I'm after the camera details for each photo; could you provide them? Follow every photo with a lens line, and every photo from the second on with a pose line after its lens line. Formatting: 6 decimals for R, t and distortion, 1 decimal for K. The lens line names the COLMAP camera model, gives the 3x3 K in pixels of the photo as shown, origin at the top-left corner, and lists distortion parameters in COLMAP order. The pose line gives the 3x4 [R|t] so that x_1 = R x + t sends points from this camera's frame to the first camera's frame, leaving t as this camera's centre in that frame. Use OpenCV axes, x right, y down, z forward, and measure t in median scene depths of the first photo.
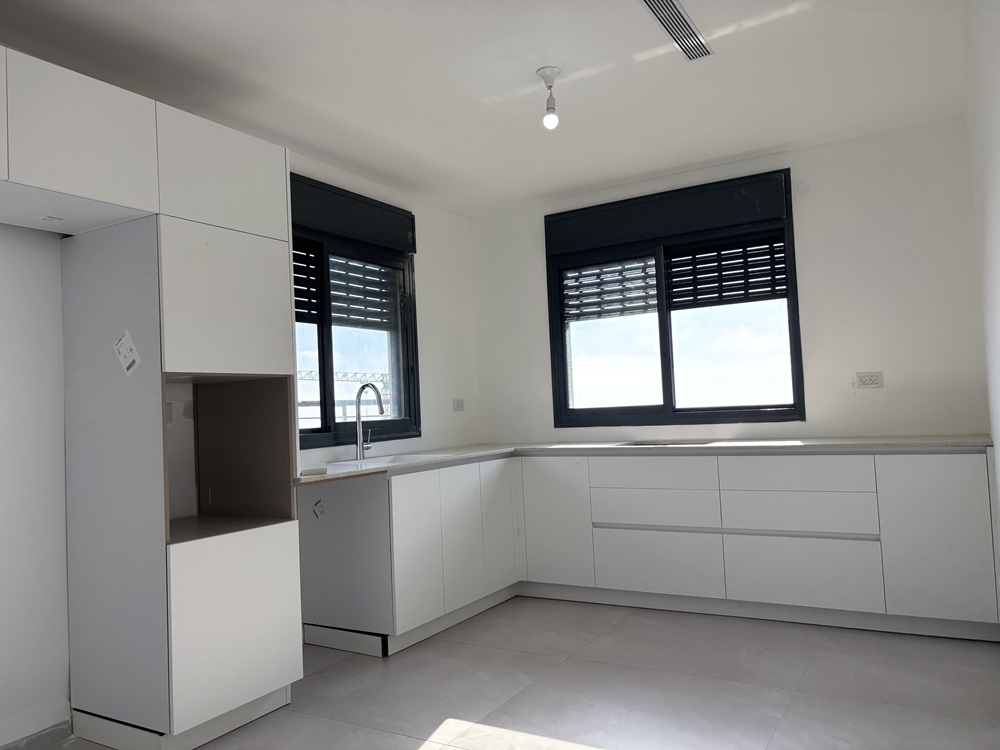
lens RADIAL K [[754.0, 0, 506.0], [0, 754.0, 371.7], [0, 0, 1]] dist [0.011148, -0.008589]
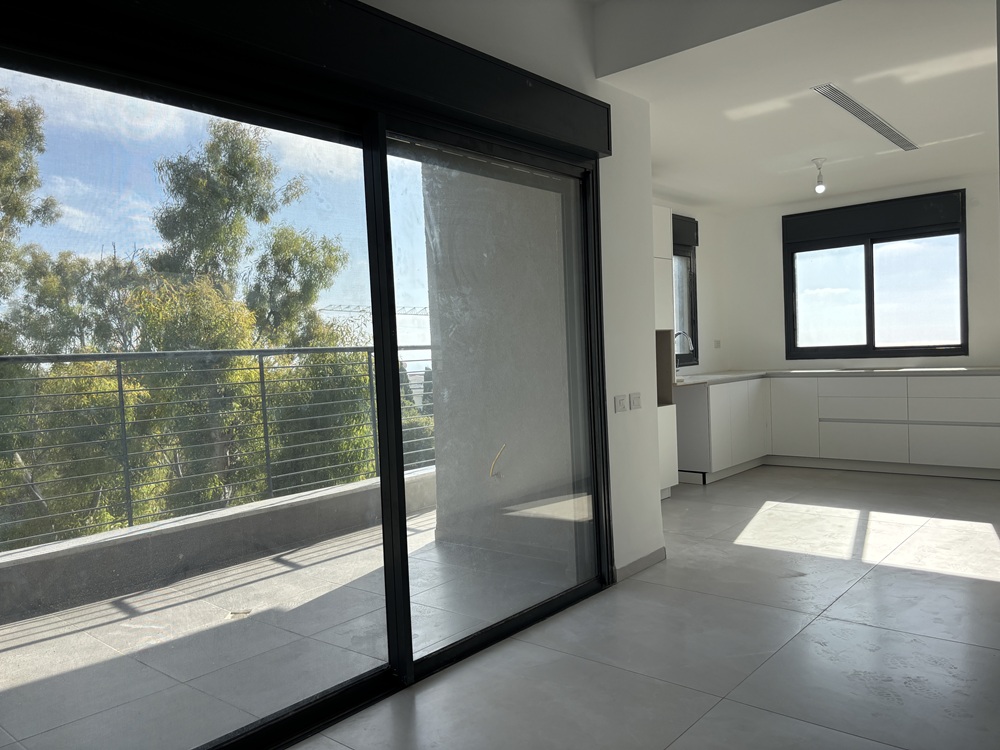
lens RADIAL K [[748.3, 0, 510.1], [0, 748.3, 377.7], [0, 0, 1]] dist [0.010159, 0.001109]
pose [[0.983622, 0.010910, -0.179911, -0.255079], [0.005686, 0.995791, 0.091474, -0.036802], [0.180151, -0.090999, 0.979421, -0.696568]]
